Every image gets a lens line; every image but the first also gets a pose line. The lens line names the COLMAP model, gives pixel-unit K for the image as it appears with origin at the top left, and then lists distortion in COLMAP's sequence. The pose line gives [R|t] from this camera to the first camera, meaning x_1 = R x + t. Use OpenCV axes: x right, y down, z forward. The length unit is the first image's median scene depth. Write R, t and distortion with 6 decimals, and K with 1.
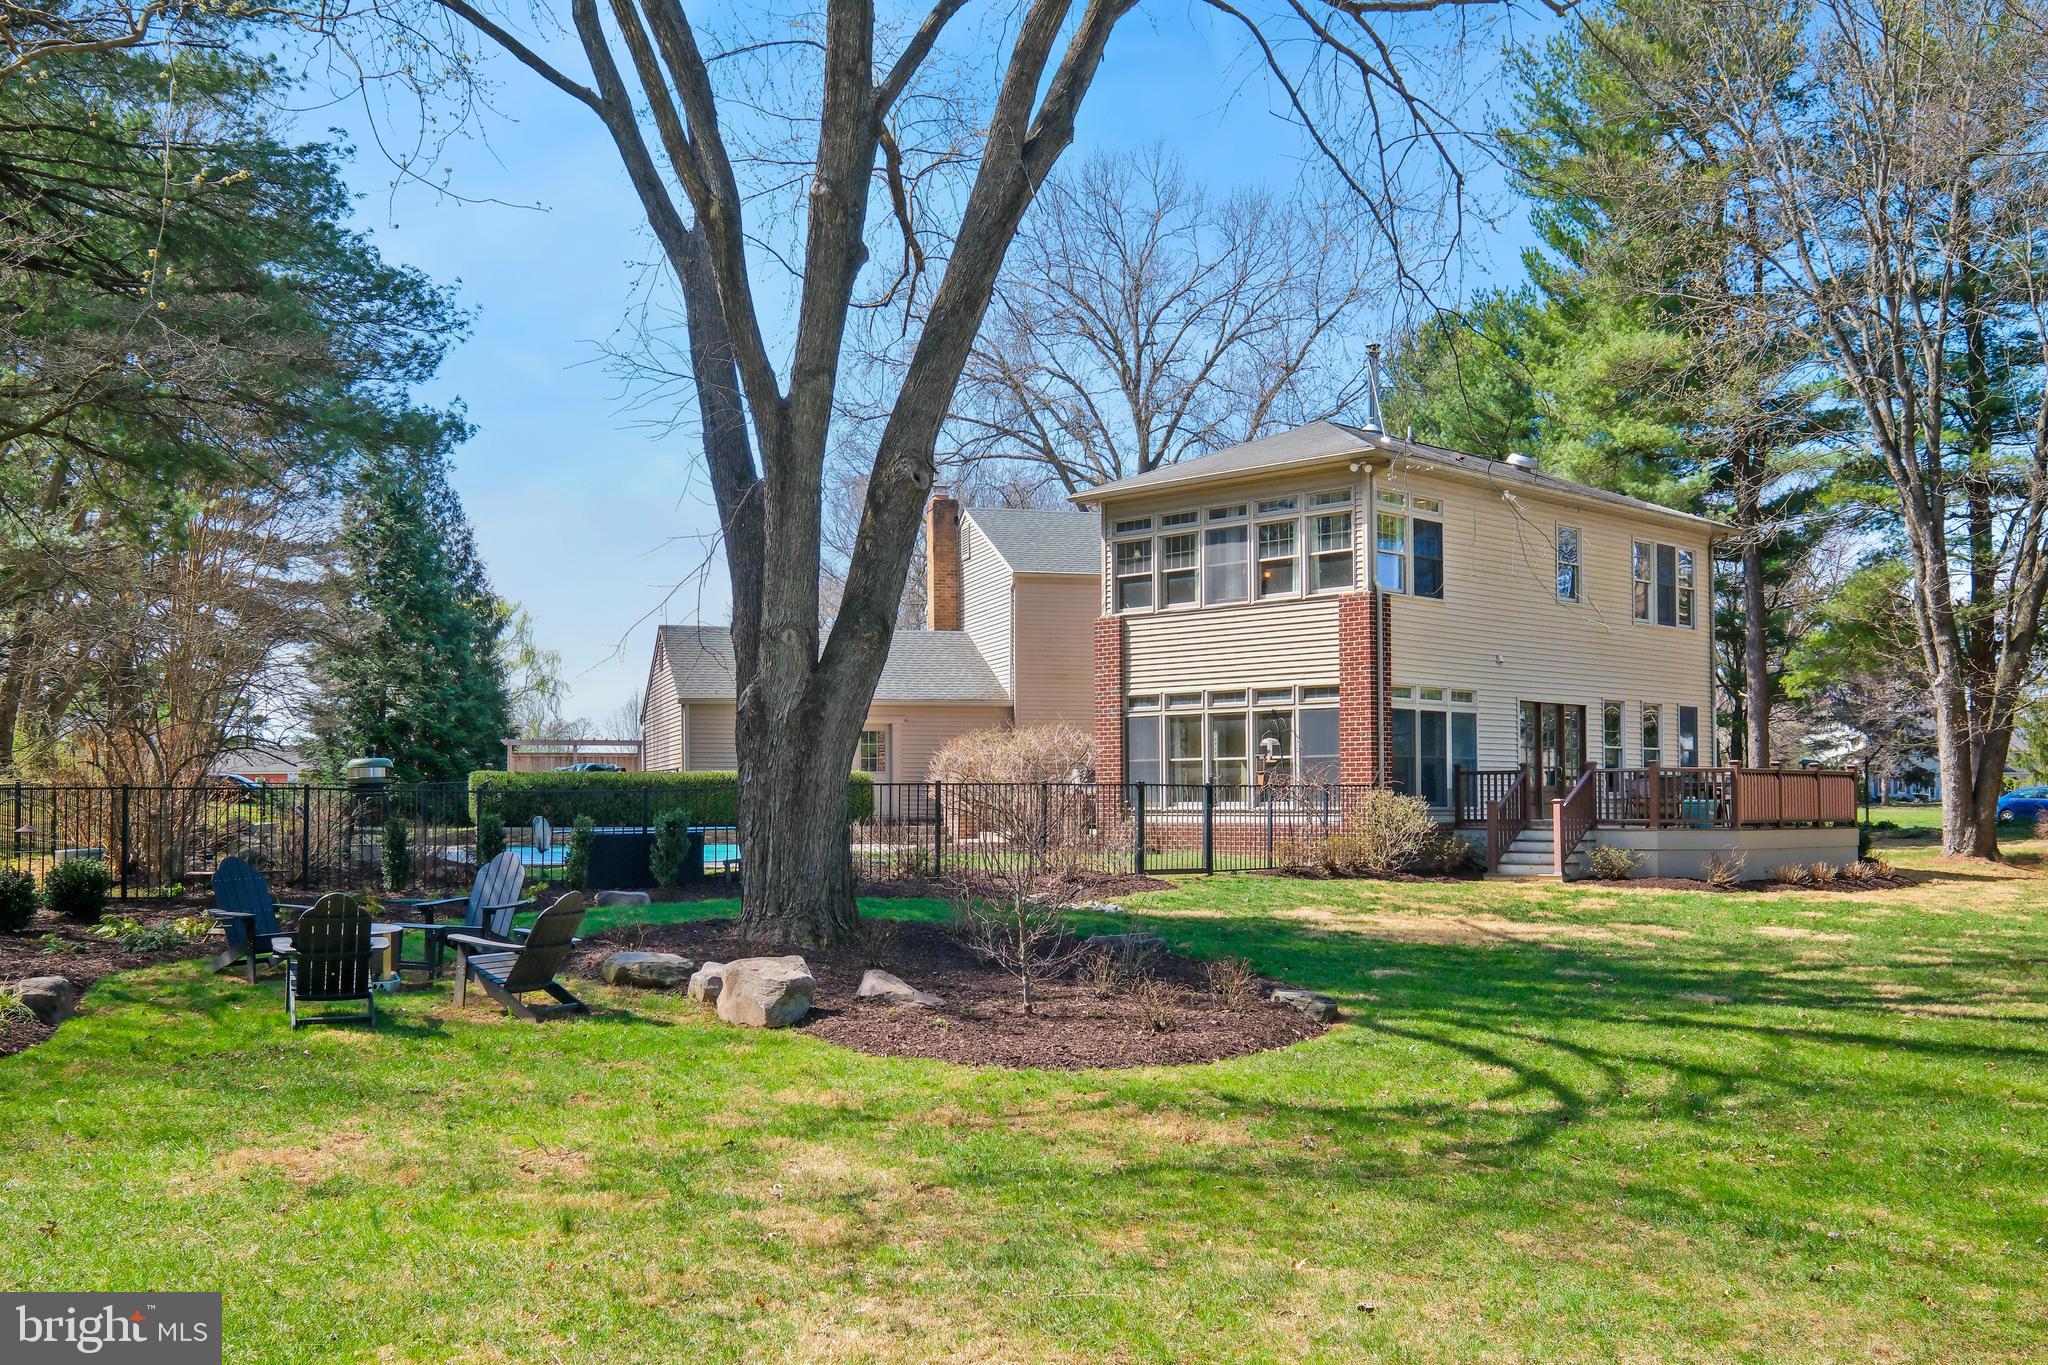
lens RADIAL K [[1764.8, 0, 1024.0], [0, 1764.8, 682.5], [0, 0, 1]] dist [0.000407, -0.000180]
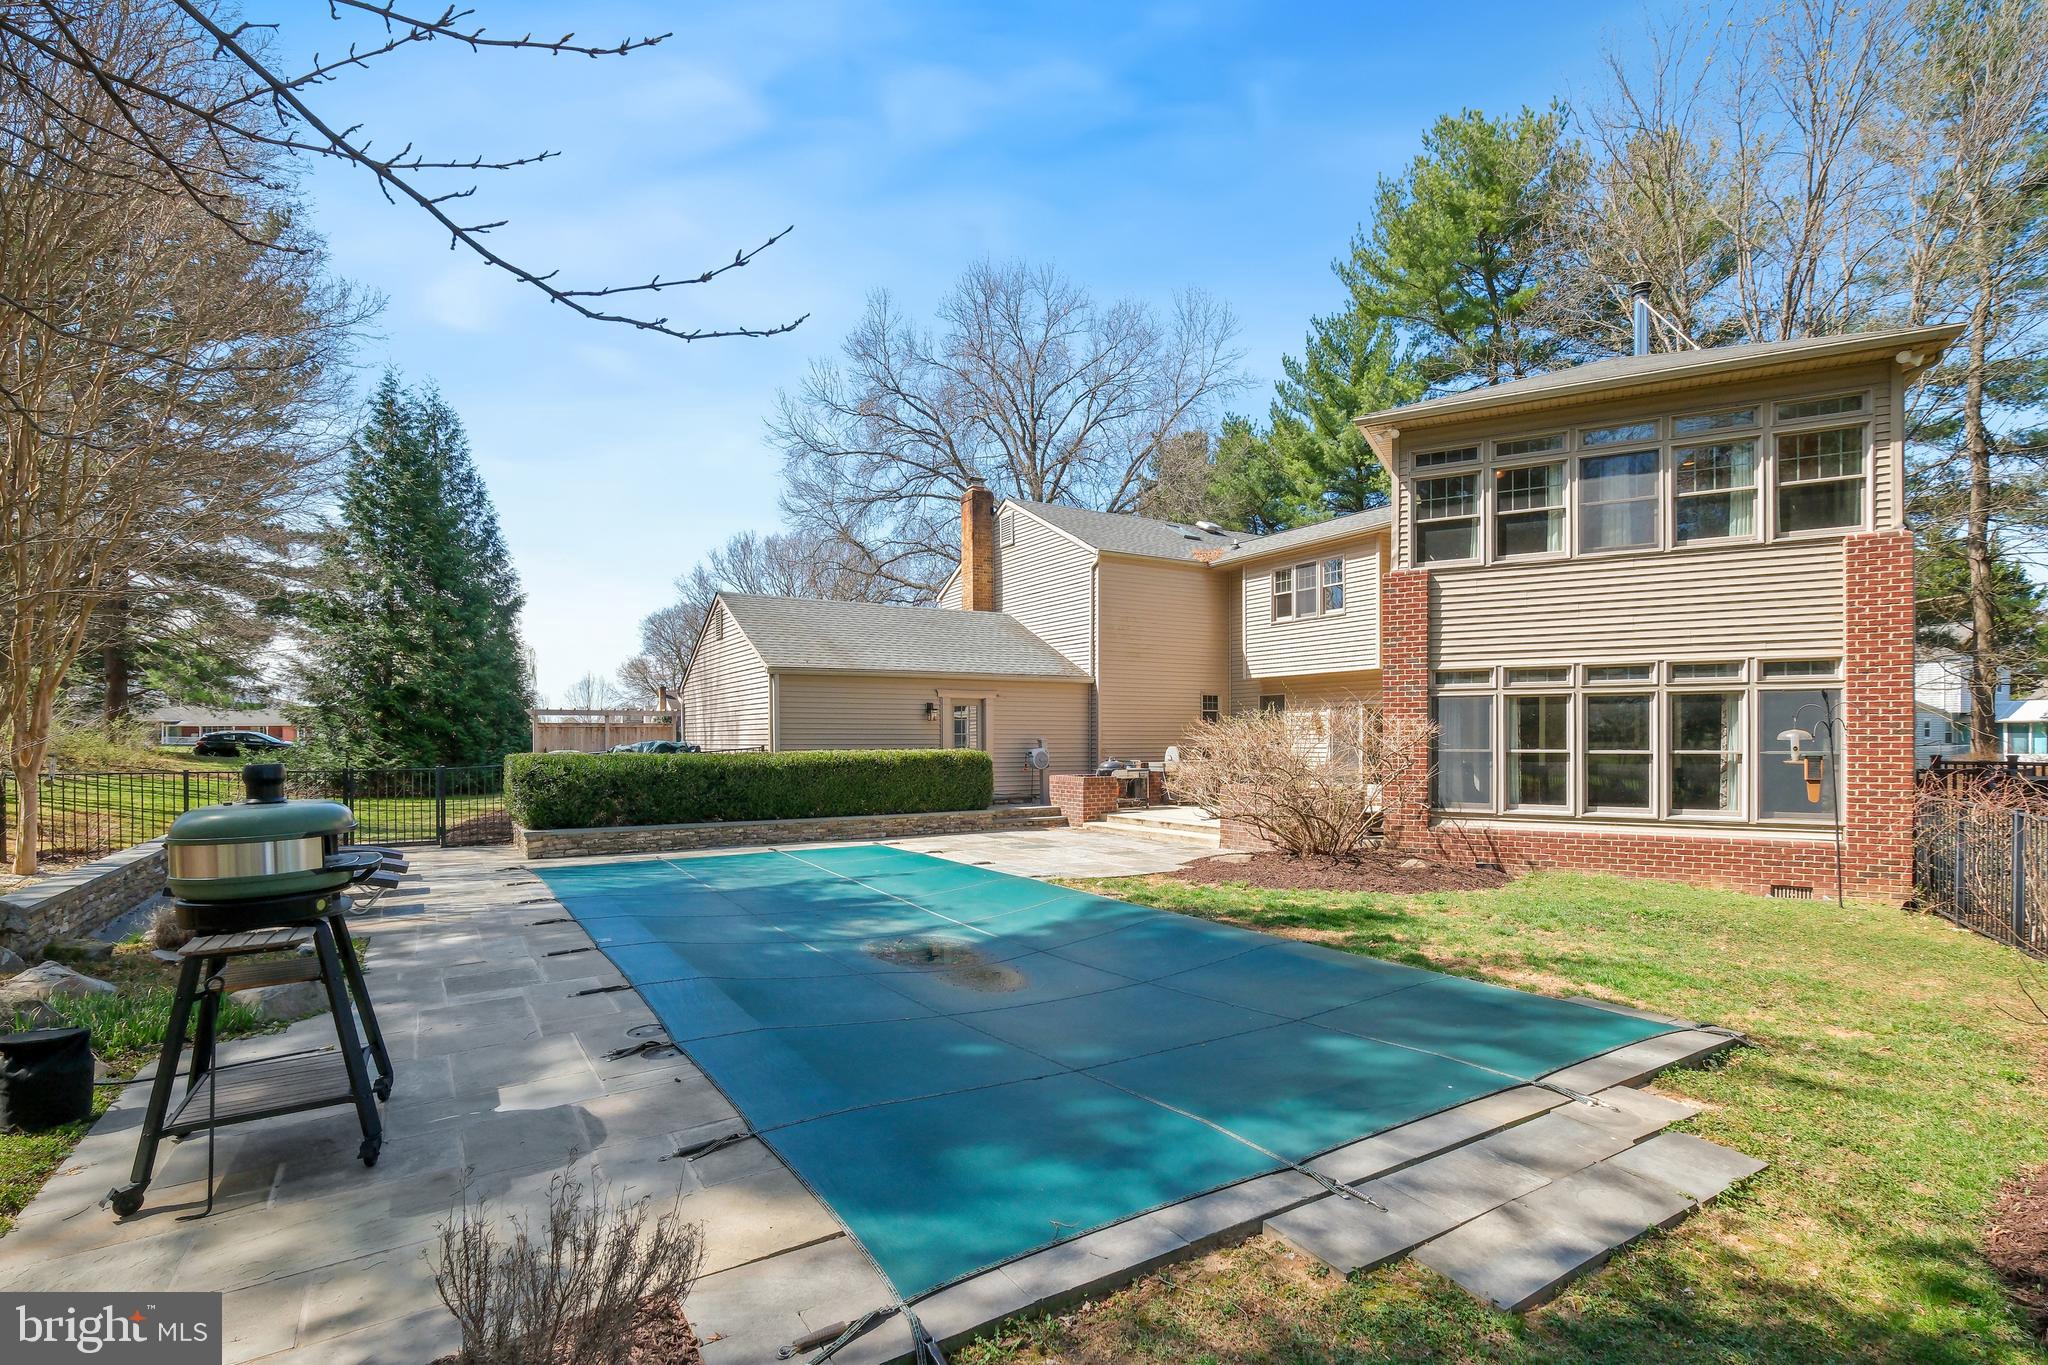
lens RADIAL K [[914.2, 0, 1024.0], [0, 914.2, 682.5], [0, 0, 1]] dist [-0.012301, -0.000013]
pose [[0.968204, 0.018564, 0.249473, -0.224317], [-0.019774, 0.999802, 0.002346, 0.015865], [-0.249380, -0.007205, 0.968379, 0.646821]]
